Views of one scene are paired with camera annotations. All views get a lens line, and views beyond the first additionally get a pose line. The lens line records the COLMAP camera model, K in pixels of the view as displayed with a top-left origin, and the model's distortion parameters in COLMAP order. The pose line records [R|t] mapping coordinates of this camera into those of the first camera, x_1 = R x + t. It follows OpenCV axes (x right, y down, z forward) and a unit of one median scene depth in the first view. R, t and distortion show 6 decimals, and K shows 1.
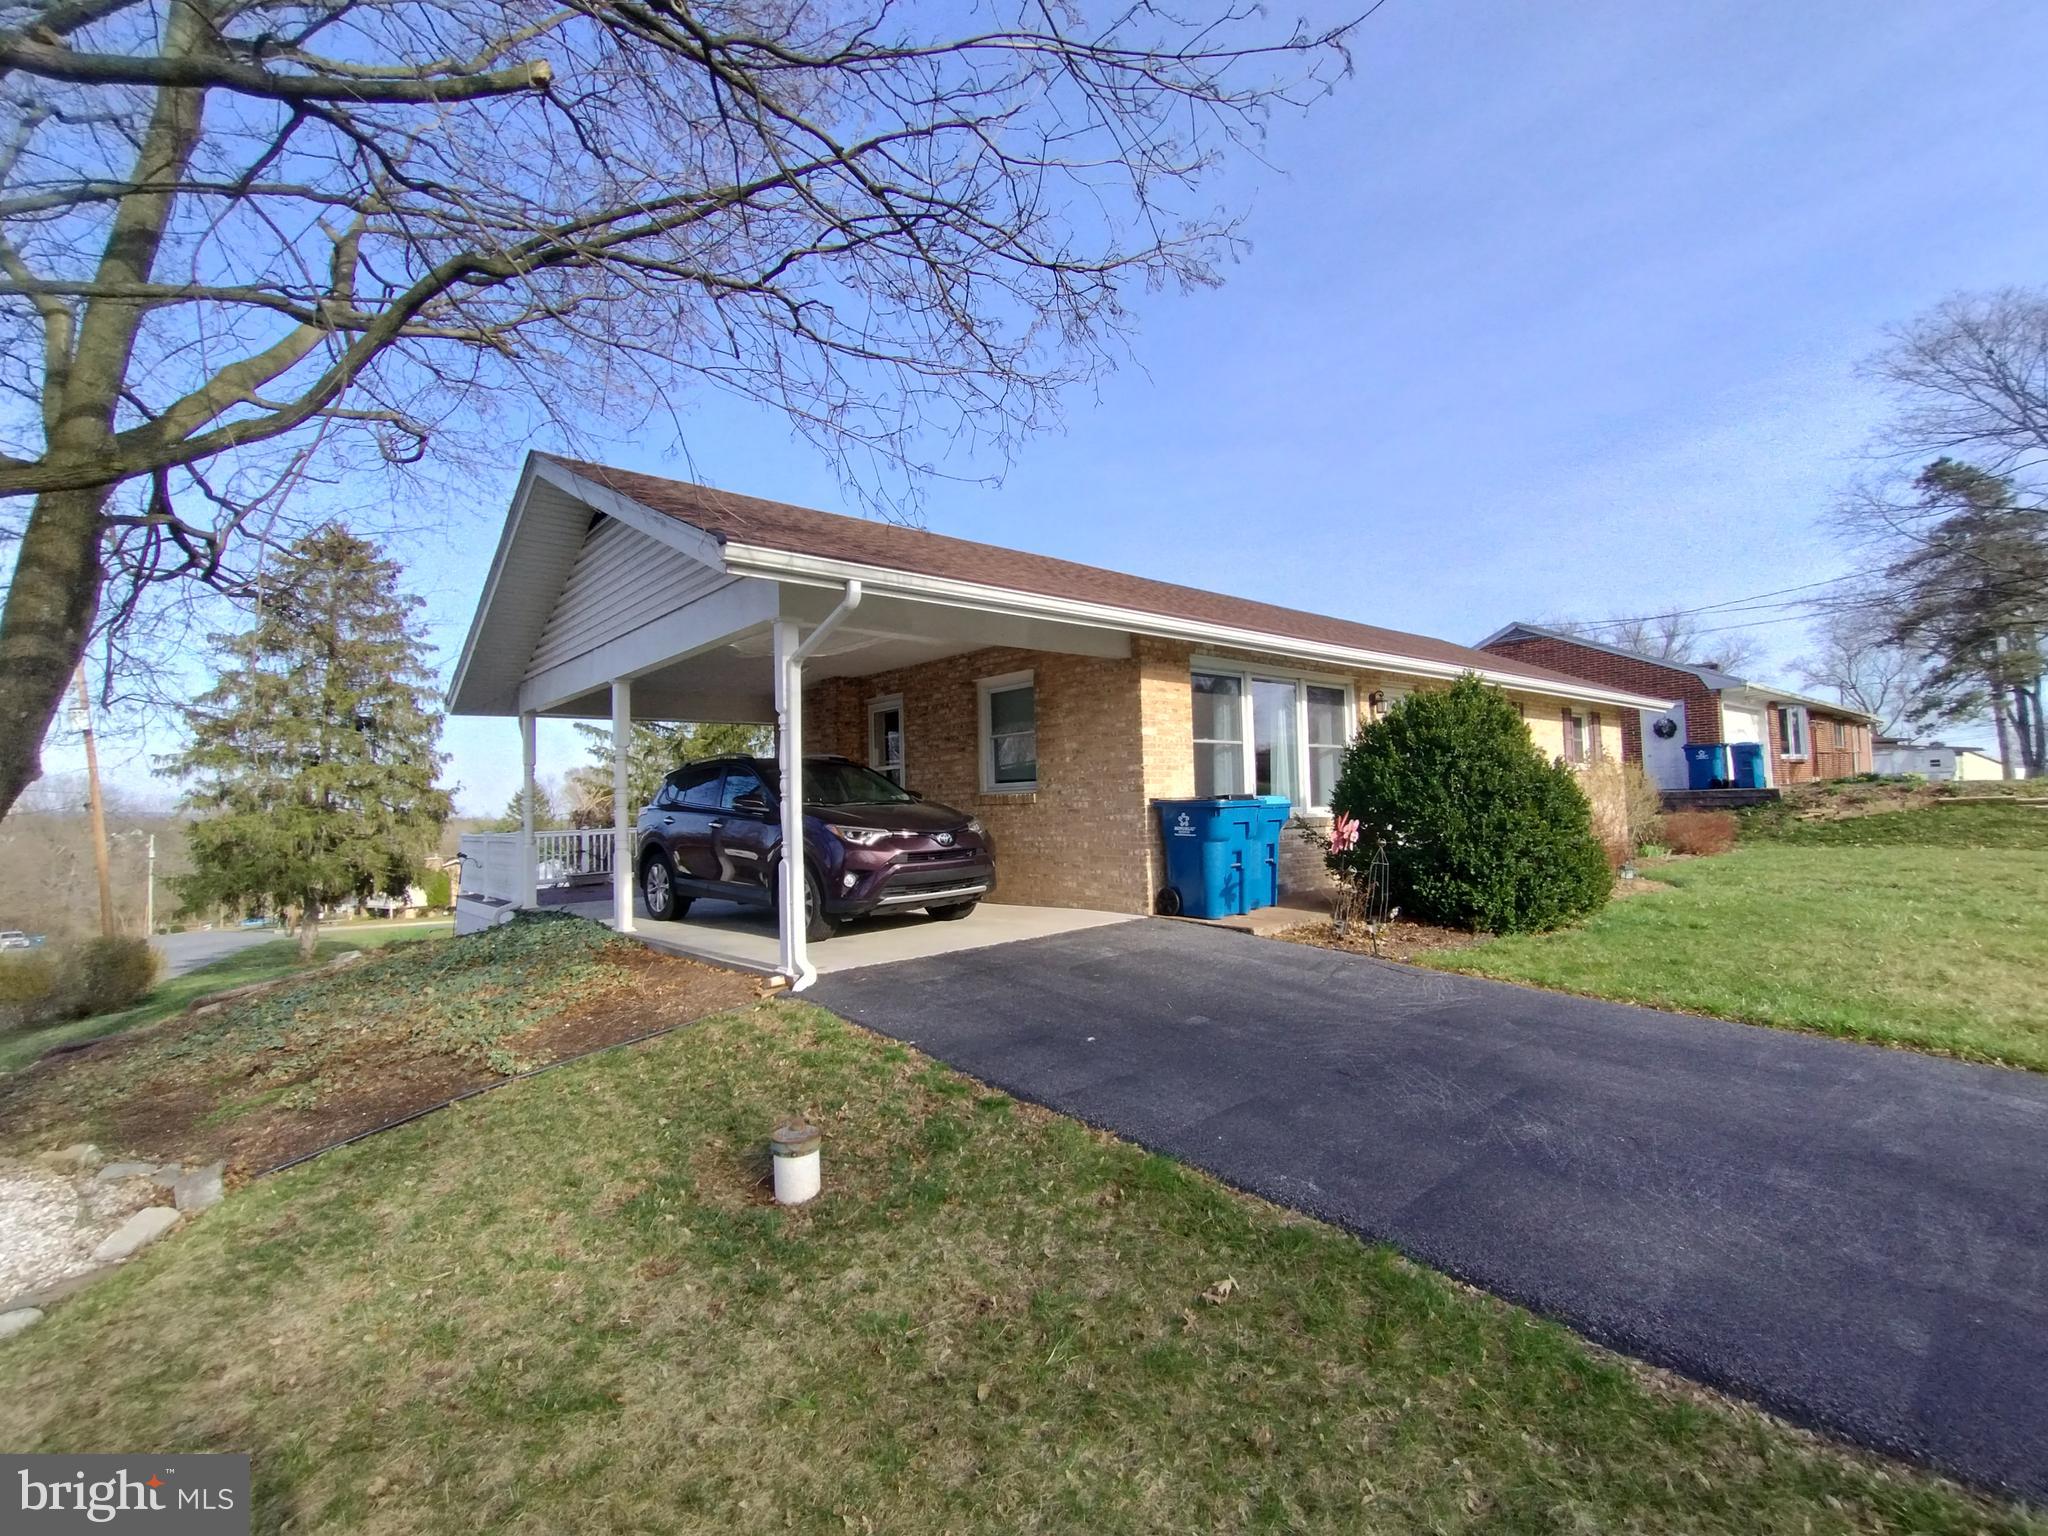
lens RADIAL K [[921.0, 0, 1025.3], [0, 921.0, 759.9], [0, 0, 1]] dist [-0.003799, 0.000834]
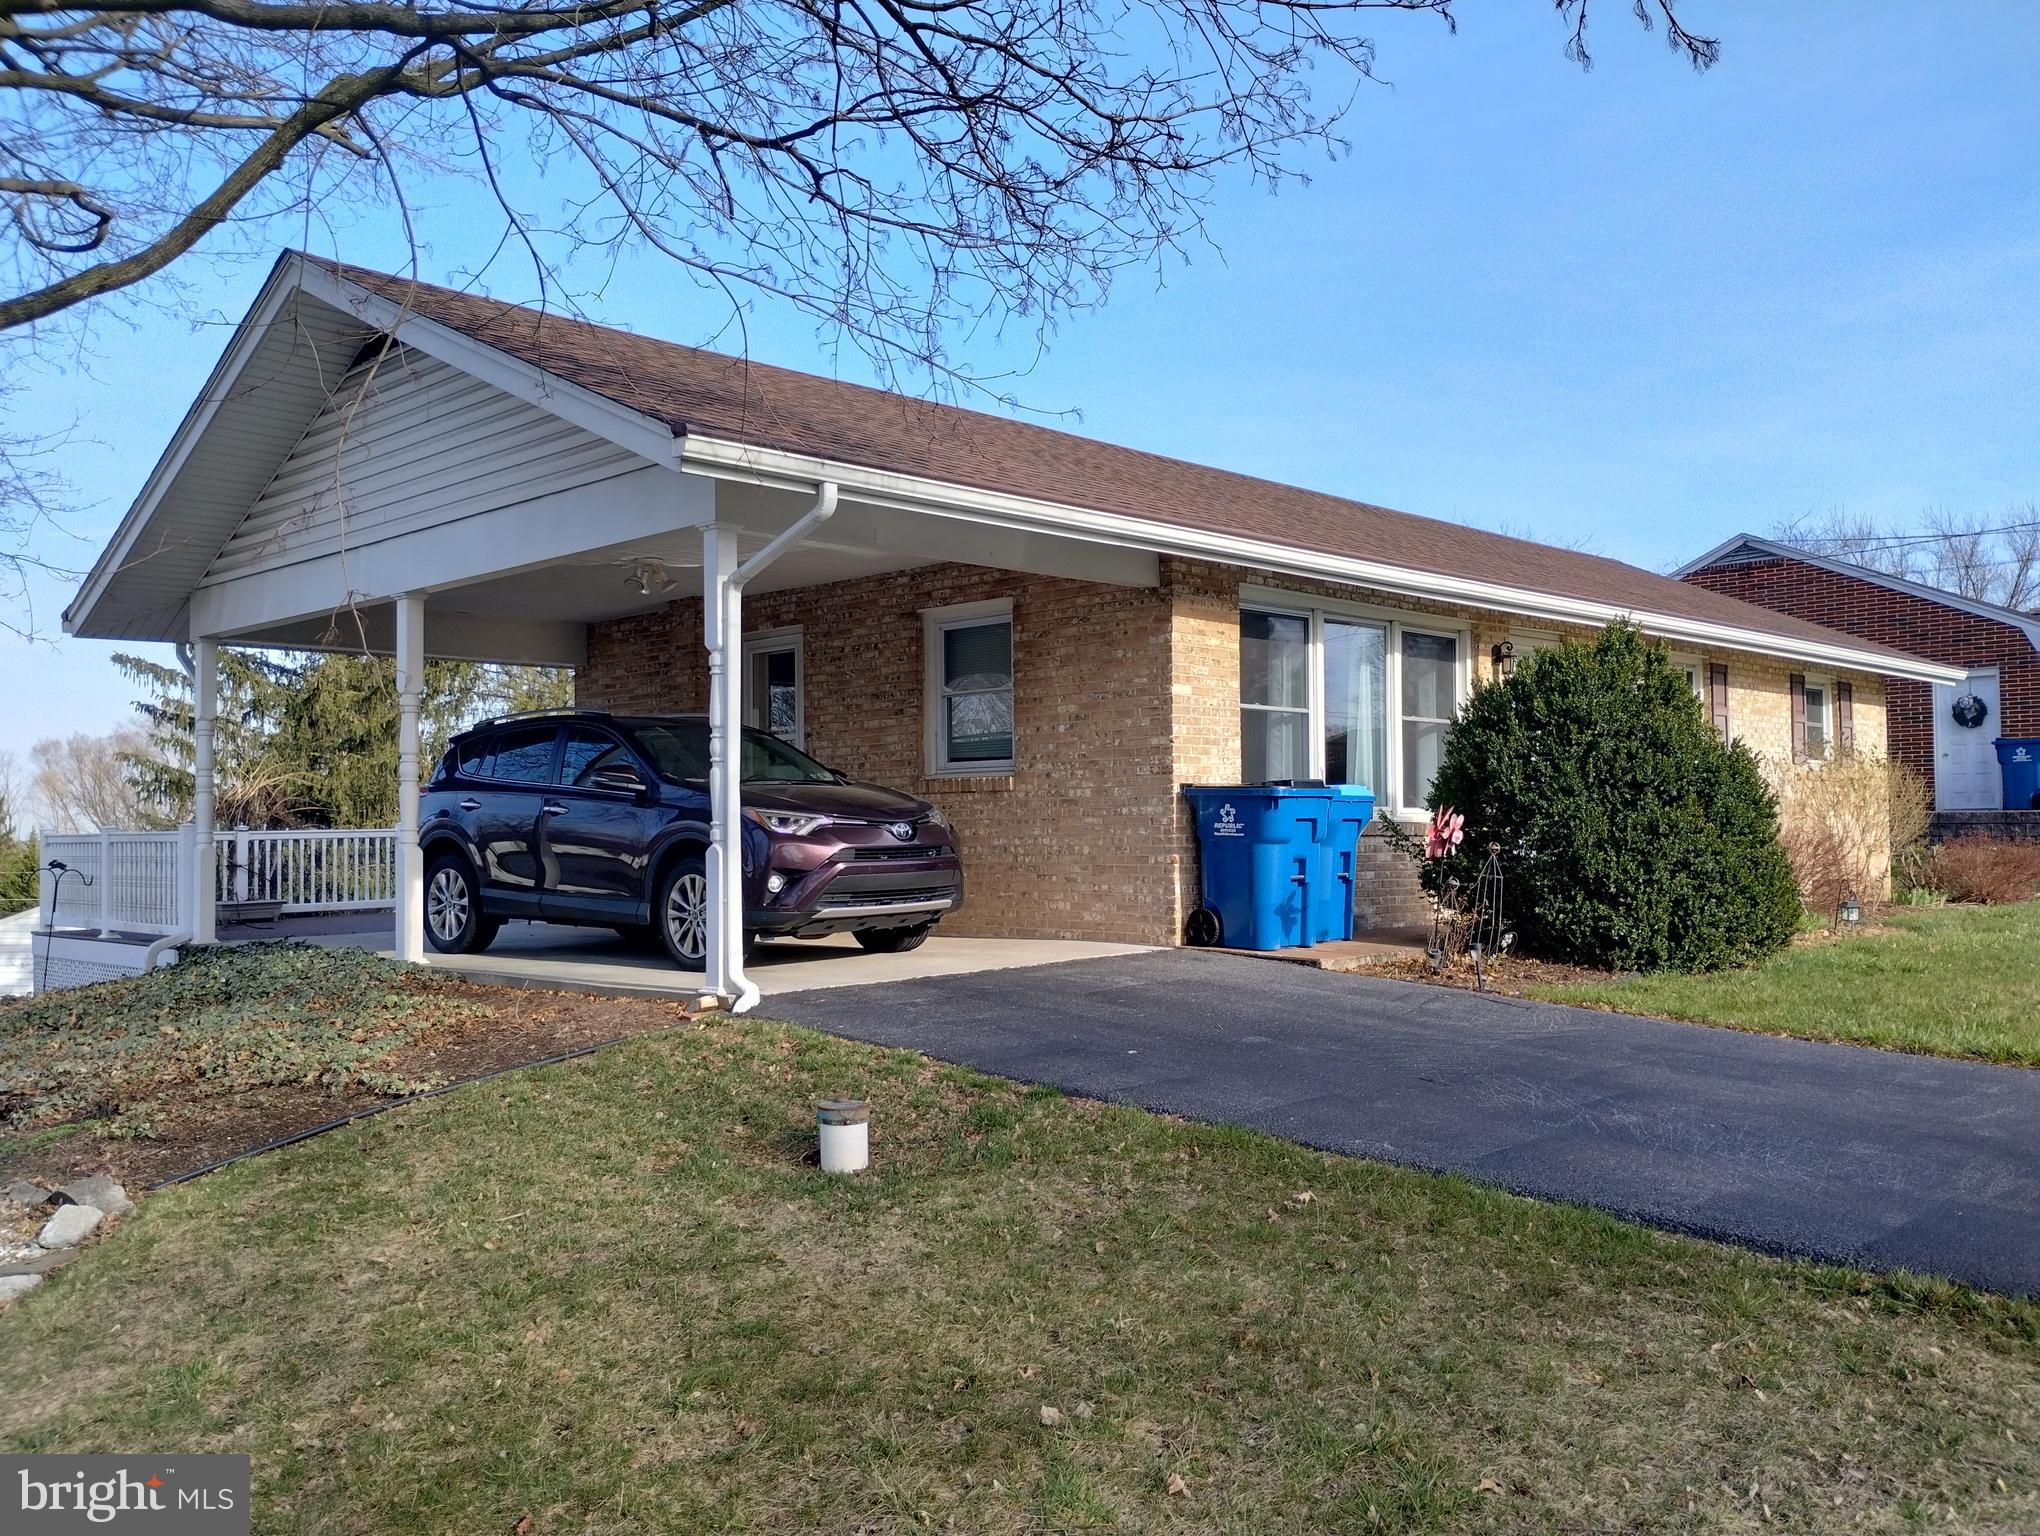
lens RADIAL K [[1679.6, 0, 1023.1], [0, 1679.6, 760.3], [0, 0, 1]] dist [0.074176, -0.093584]
pose [[0.996953, 0.023172, 0.074488, -0.088437], [-0.023691, 0.999701, 0.006099, 0.019052], [-0.074324, -0.007846, 0.997203, -0.308359]]
